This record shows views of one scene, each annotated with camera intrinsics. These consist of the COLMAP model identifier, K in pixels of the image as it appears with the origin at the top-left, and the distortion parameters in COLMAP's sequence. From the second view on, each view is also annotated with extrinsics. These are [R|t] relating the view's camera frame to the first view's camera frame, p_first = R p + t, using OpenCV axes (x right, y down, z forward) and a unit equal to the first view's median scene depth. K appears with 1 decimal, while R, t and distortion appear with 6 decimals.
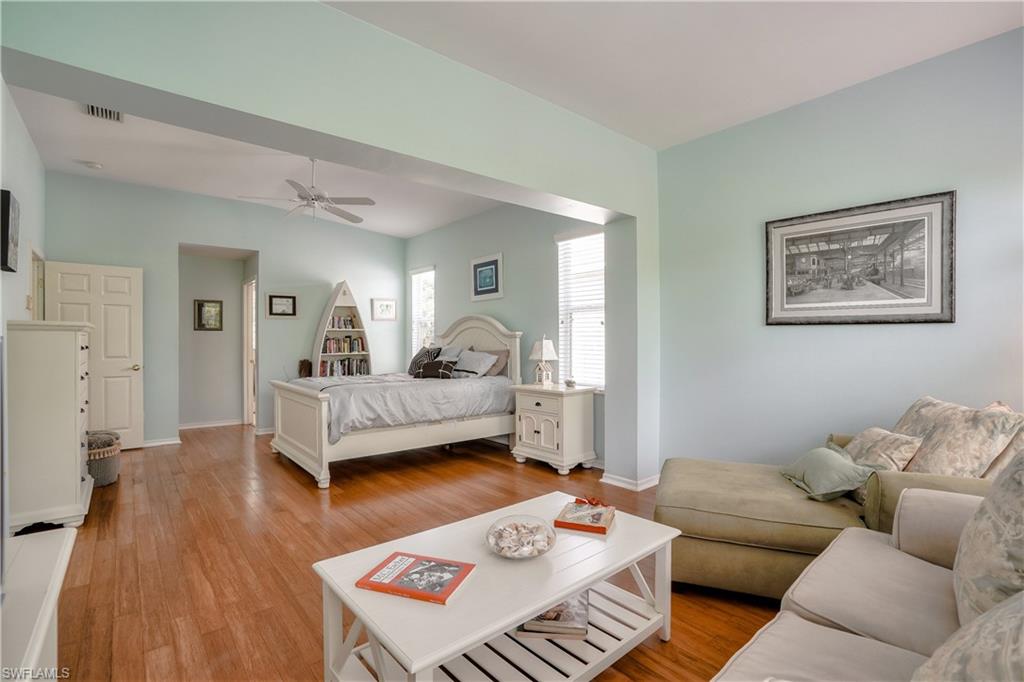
lens RADIAL K [[478.2, 0, 511.8], [0, 478.2, 342.6], [0, 0, 1]] dist [-0.030299, 0.001983]
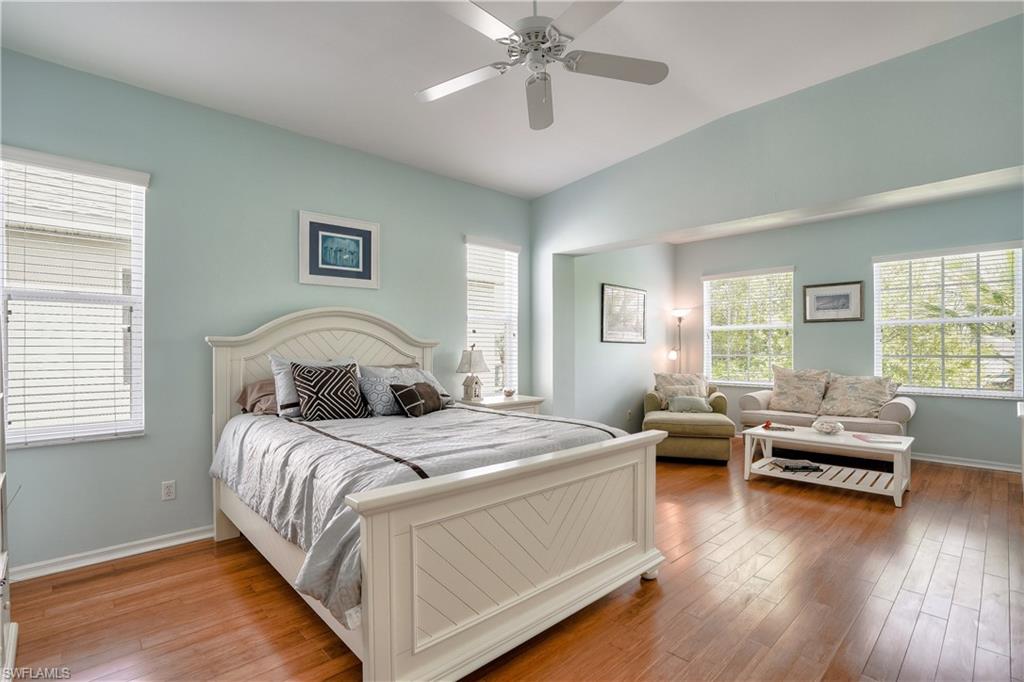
lens RADIAL K [[478.2, 0, 511.7], [0, 478.2, 346.8], [0, 0, 1]] dist [-0.030299, 0.001983]
pose [[-0.038259, 0.004719, 0.999257, -0.708714], [-0.001745, 0.999987, -0.004789, -0.006899], [-0.999266, -0.001927, -0.038251, 0.818262]]
